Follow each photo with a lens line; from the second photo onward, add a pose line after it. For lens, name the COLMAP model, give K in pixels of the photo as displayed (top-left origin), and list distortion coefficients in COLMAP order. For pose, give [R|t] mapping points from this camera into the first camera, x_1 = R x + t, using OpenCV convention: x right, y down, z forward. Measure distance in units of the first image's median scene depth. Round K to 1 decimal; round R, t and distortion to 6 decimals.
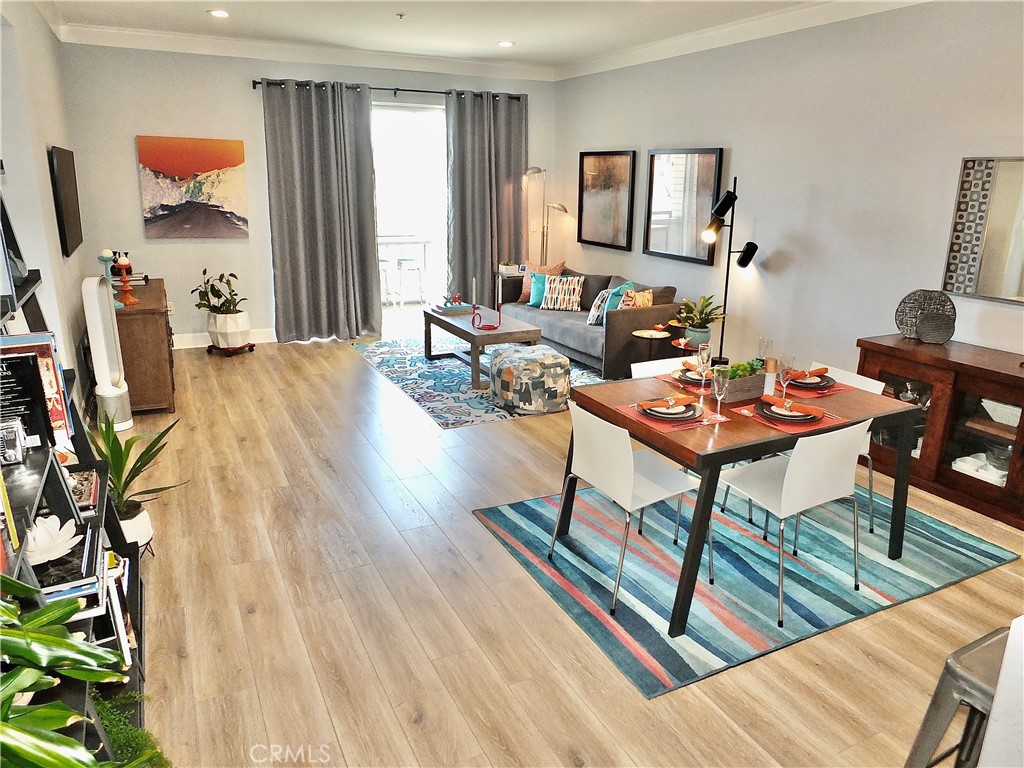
lens RADIAL K [[703.4, 0, 512.0], [0, 703.4, 384.0], [0, 0, 1]] dist [-0.028381, 0.002261]
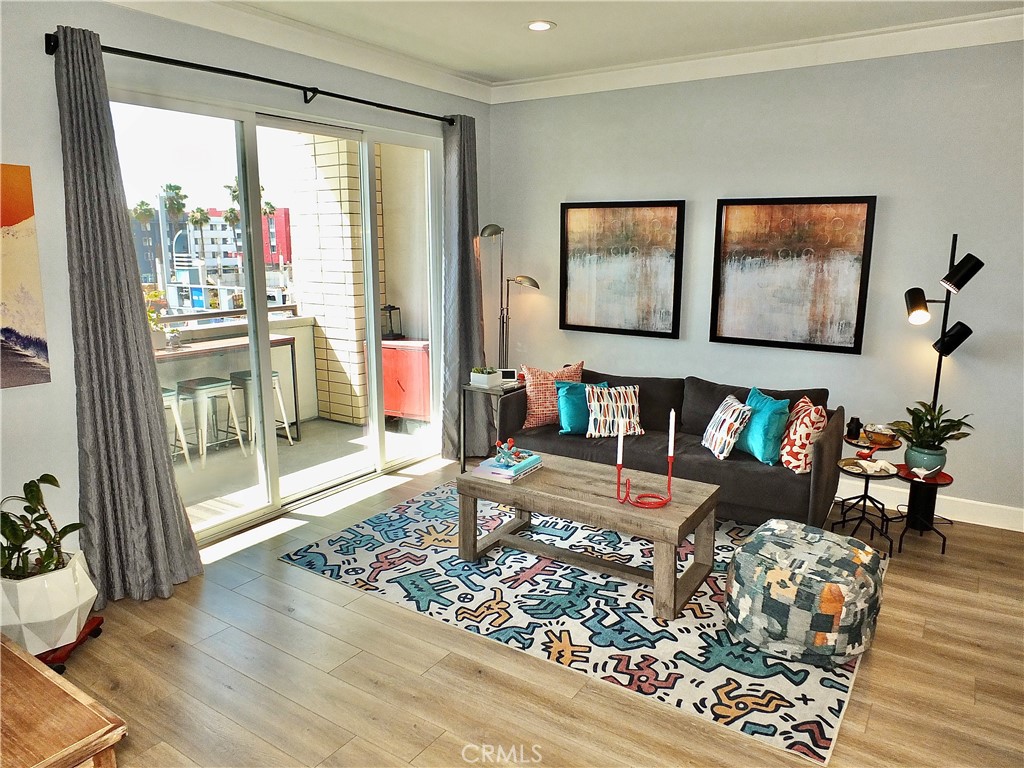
lens RADIAL K [[703.4, 0, 512.0], [0, 703.4, 384.0], [0, 0, 1]] dist [-0.028381, 0.002261]
pose [[0.864249, -0.115422, 0.489645, -0.343287], [0.154127, 0.987268, -0.039318, -0.146504], [-0.478873, 0.109448, 0.871035, 0.479012]]
